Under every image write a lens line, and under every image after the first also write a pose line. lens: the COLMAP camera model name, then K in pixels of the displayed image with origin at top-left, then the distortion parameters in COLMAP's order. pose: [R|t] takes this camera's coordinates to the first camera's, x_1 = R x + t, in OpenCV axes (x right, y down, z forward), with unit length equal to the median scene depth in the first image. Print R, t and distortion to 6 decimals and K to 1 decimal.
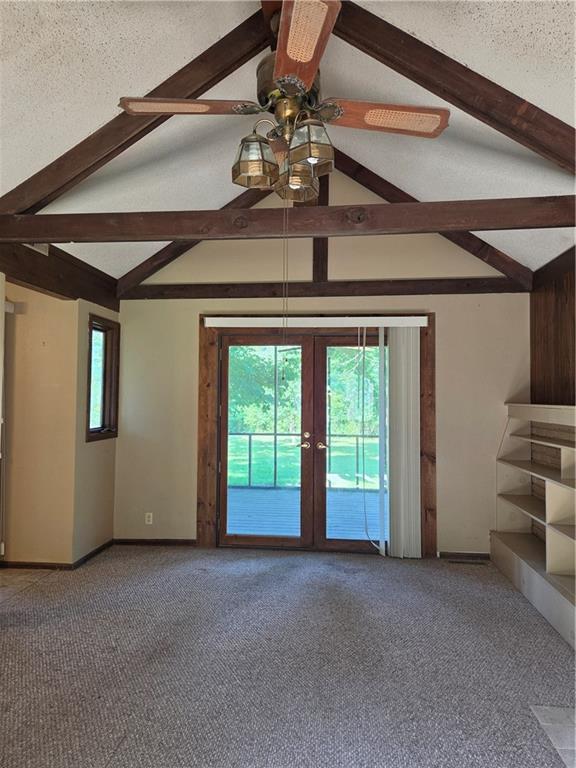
lens RADIAL K [[507.3, 0, 279.9], [0, 507.3, 384.2], [0, 0, 1]] dist [0.070579, -0.048434]
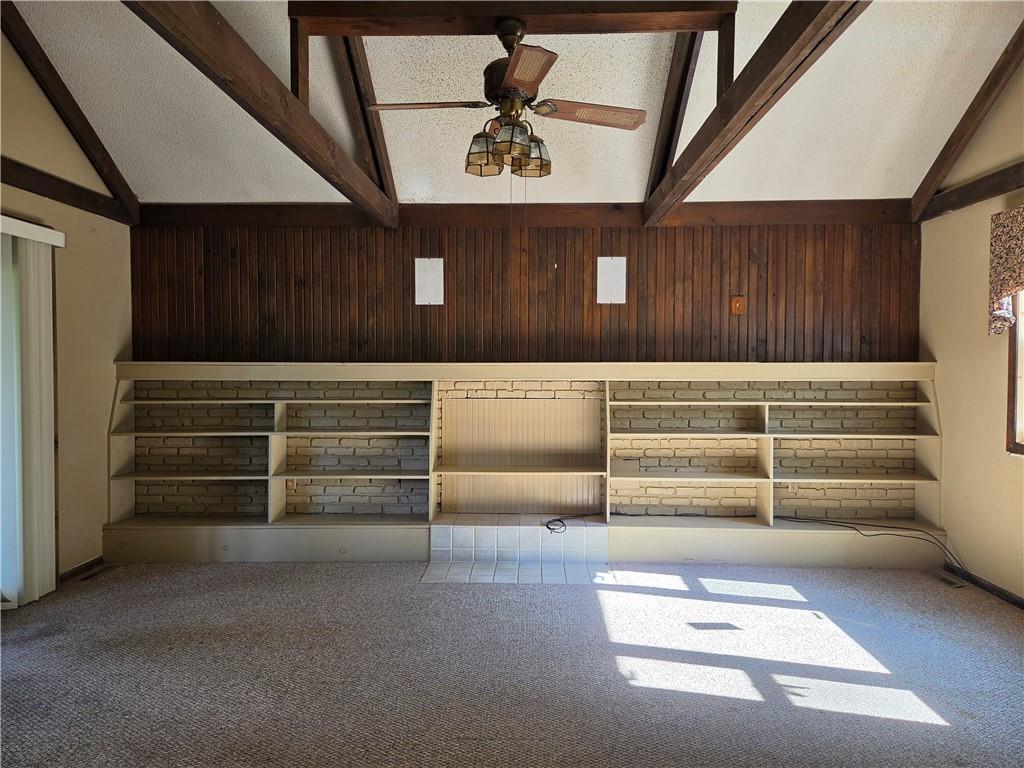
lens RADIAL K [[686.8, 0, 506.7], [0, 686.8, 383.7], [0, 0, 1]] dist [0.058183, -0.042796]
pose [[-0.071610, -0.034993, 0.996819, -0.665155], [-0.028901, 0.999038, 0.032994, 0.019018], [-0.997014, -0.026447, -0.072553, 0.469400]]
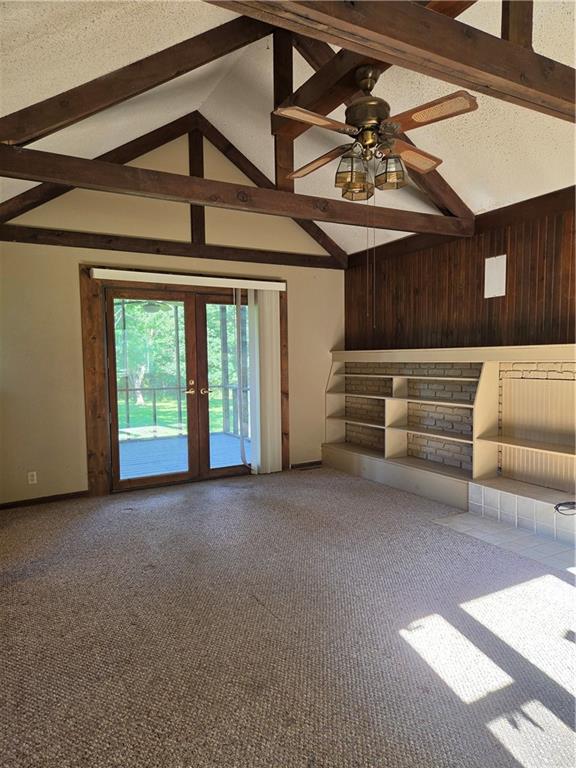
lens RADIAL K [[507.3, 0, 279.9], [0, 507.3, 384.2], [0, 0, 1]] dist [0.070579, -0.048434]
pose [[0.821006, -0.050128, 0.568714, -0.441317], [0.005137, 0.996746, 0.080439, 0.015550], [-0.570896, -0.063119, 0.818592, -0.036773]]
